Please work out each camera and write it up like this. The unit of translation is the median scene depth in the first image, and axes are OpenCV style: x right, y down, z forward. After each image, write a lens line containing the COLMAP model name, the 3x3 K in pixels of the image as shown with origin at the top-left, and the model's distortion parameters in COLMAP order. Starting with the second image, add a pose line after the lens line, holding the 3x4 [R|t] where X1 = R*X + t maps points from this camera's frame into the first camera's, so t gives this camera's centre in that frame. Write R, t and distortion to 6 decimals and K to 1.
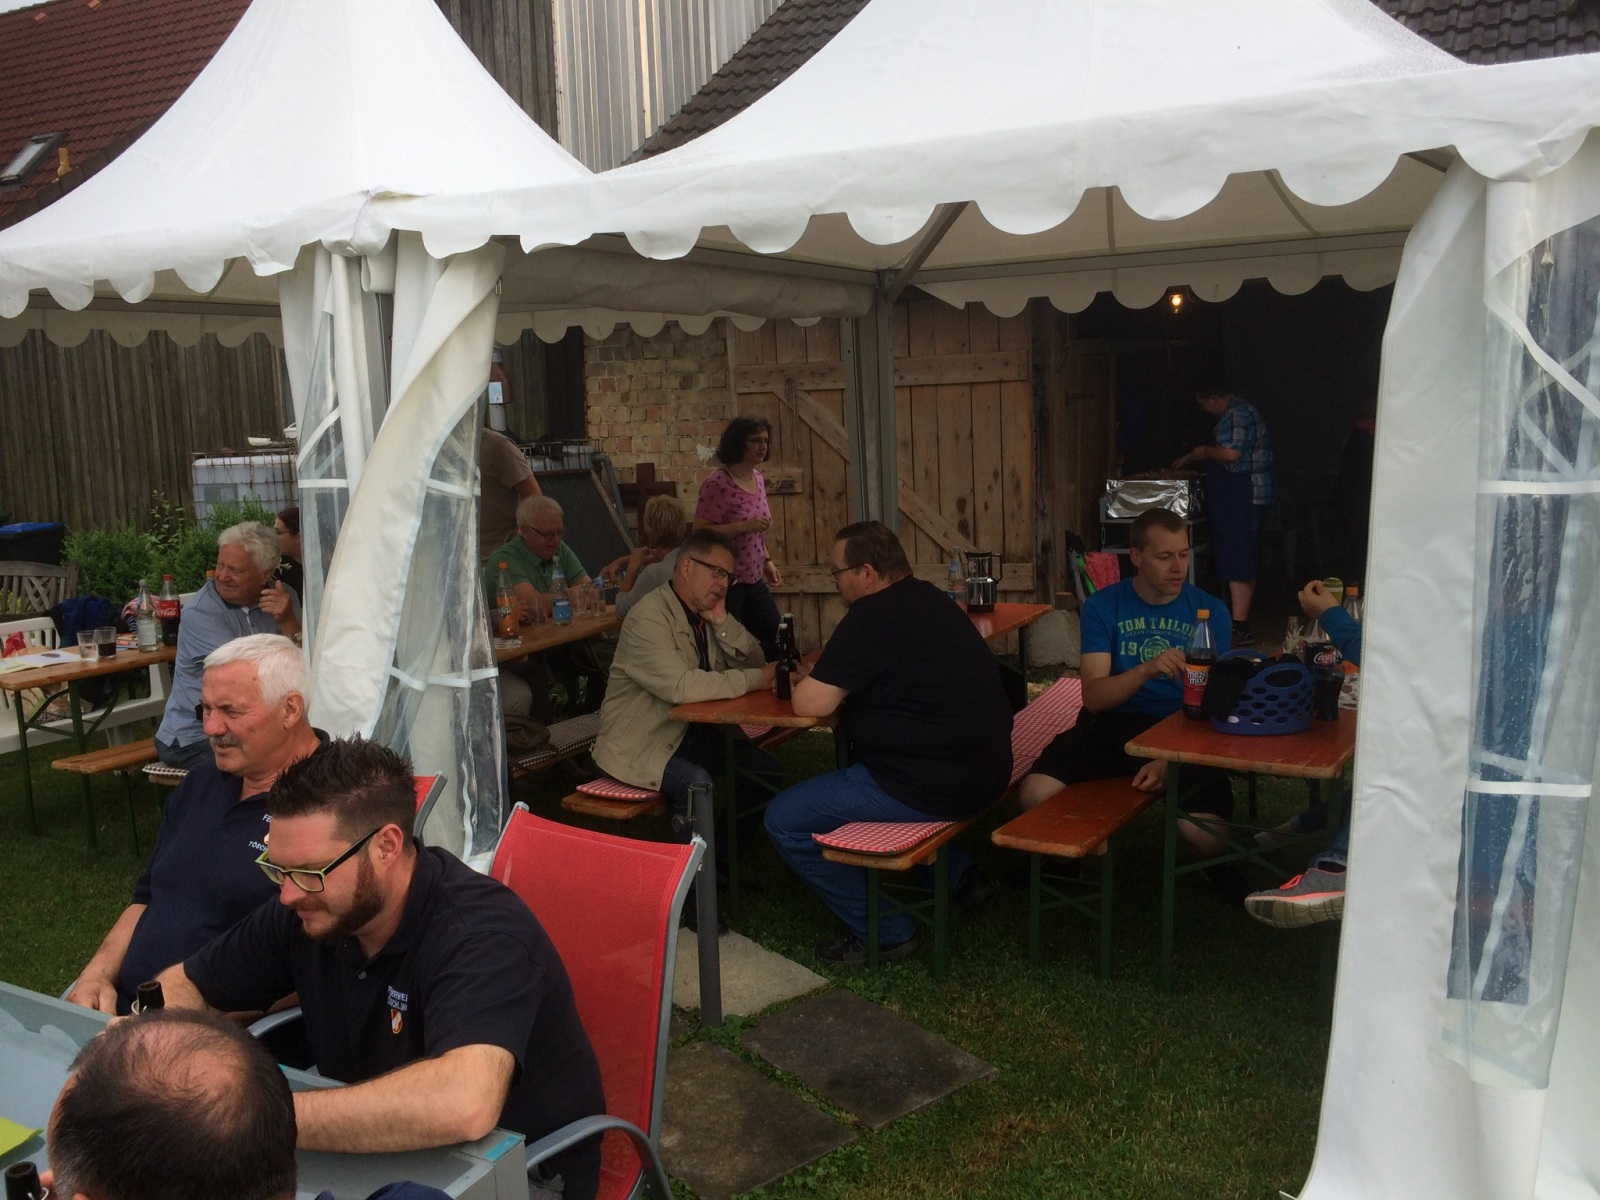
lens RADIAL K [[1351.5, 0, 804.2], [0, 1351.5, 605.6], [0, 0, 1]] dist [0.082010, -0.134635]
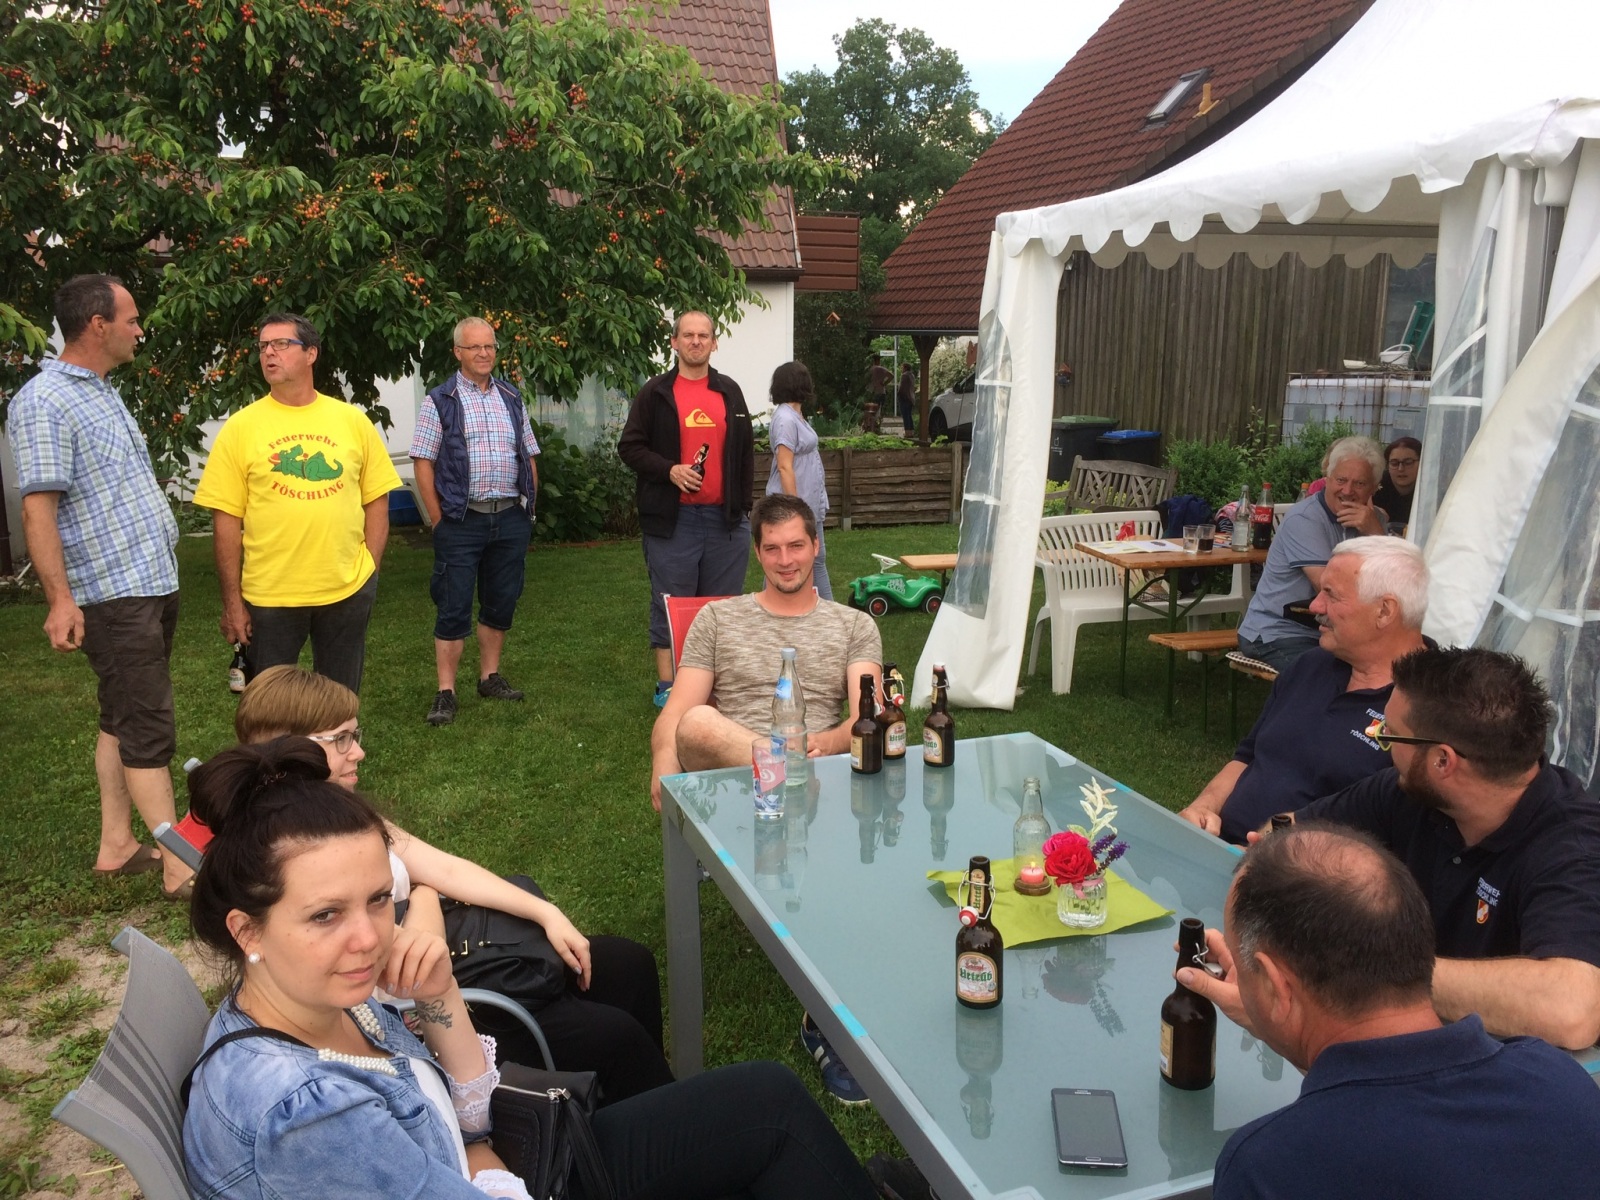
lens RADIAL K [[1358.8, 0, 804.8], [0, 1358.8, 607.6], [0, 0, 1]] dist [0.067954, -0.126051]
pose [[0.738192, 0.157844, -0.655865, -0.015093], [-0.122862, 0.987438, 0.099358, 0.012471], [0.663308, 0.007236, 0.748311, -0.044842]]
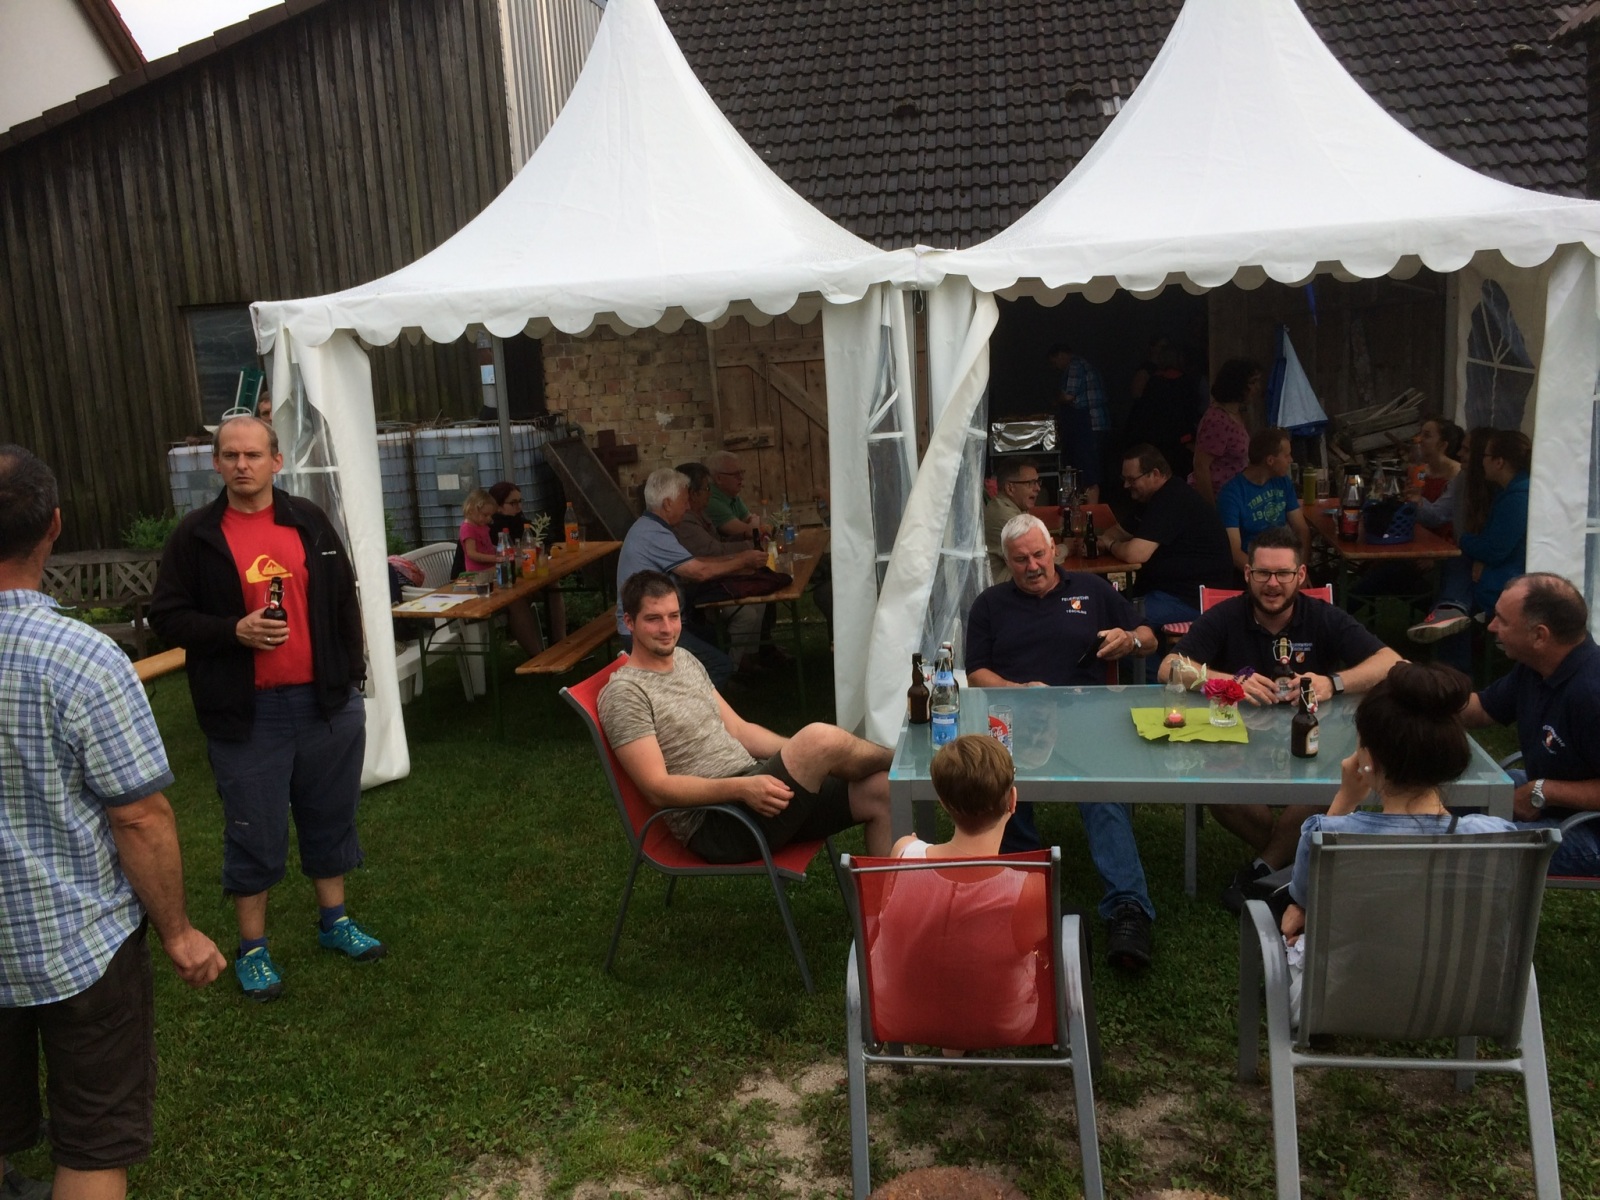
lens RADIAL K [[1351.5, 0, 804.2], [0, 1351.5, 605.6], [0, 0, 1]] dist [0.082010, -0.134635]
pose [[0.940156, -0.094833, 0.327282, -0.653404], [0.086057, 0.995437, 0.041227, 0.021963], [-0.329698, -0.010594, 0.944027, -0.297355]]
